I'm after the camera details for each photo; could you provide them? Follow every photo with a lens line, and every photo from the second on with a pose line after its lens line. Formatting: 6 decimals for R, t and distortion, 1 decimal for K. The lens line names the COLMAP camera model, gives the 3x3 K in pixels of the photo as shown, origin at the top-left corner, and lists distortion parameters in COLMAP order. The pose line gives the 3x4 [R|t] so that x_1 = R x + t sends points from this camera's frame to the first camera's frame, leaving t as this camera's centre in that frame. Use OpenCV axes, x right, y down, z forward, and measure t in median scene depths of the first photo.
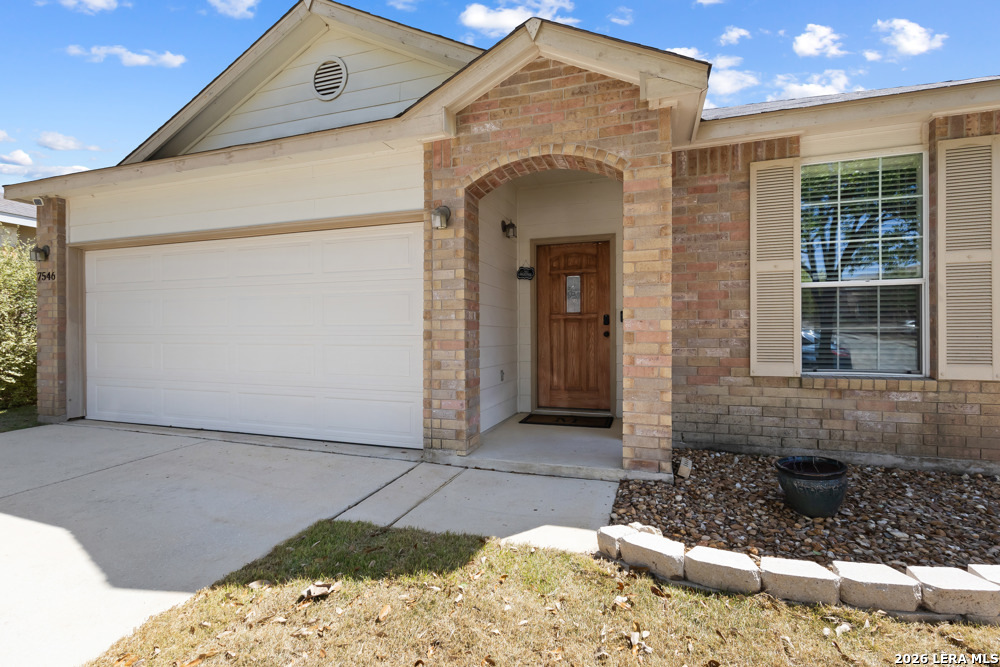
lens RADIAL K [[463.2, 0, 500.0], [0, 463.2, 333.5], [0, 0, 1]] dist [0.007202, 0.000238]
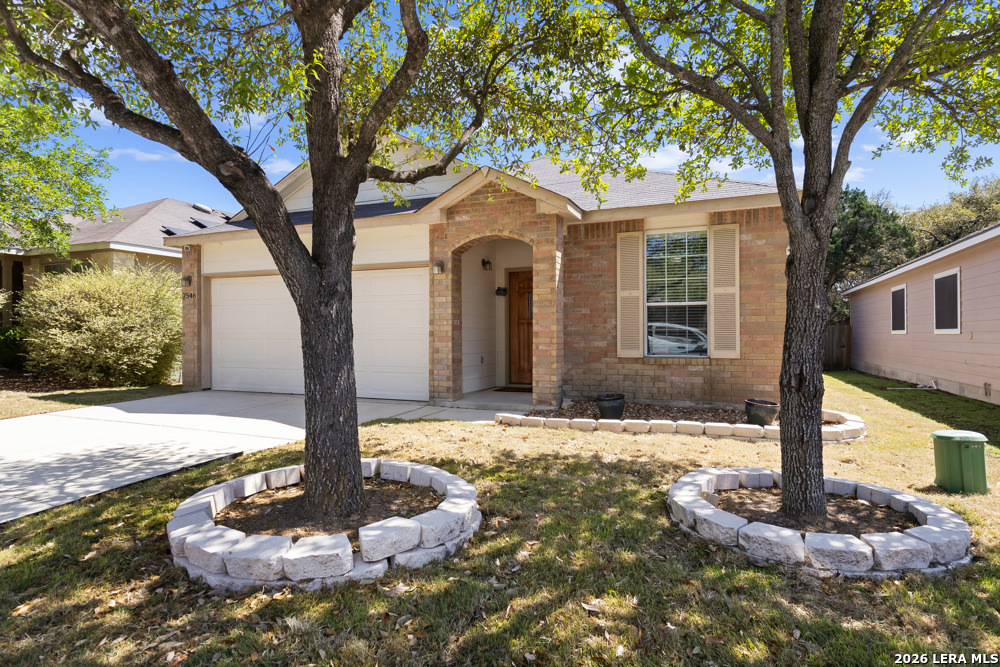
lens RADIAL K [[571.4, 0, 497.6], [0, 571.4, 330.1], [0, 0, 1]] dist [0.027021, -0.000223]
pose [[0.996799, -0.000861, -0.079949, 0.271761], [0.000341, 0.999979, -0.006522, 0.004602], [0.079953, 0.006474, 0.996778, -1.158102]]
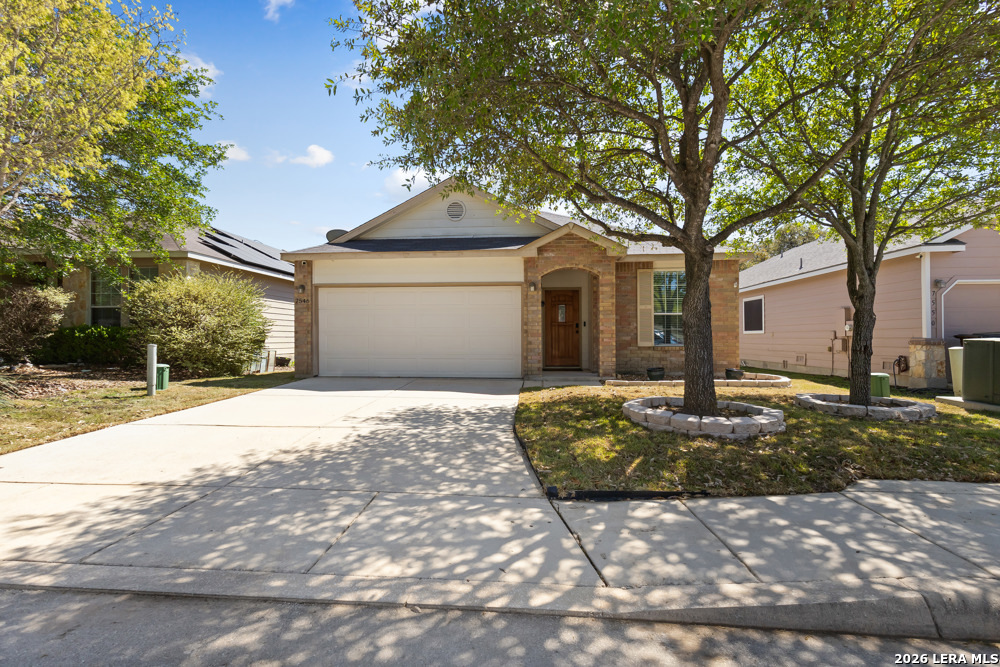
lens RADIAL K [[474.0, 0, 501.7], [0, 474.0, 329.3], [0, 0, 1]] dist [0.003463, 0.000174]
pose [[0.969300, 0.003601, 0.245853, -0.949019], [-0.000121, 0.999900, -0.014168, 0.029690], [-0.245879, 0.013703, 0.969204, -1.553531]]
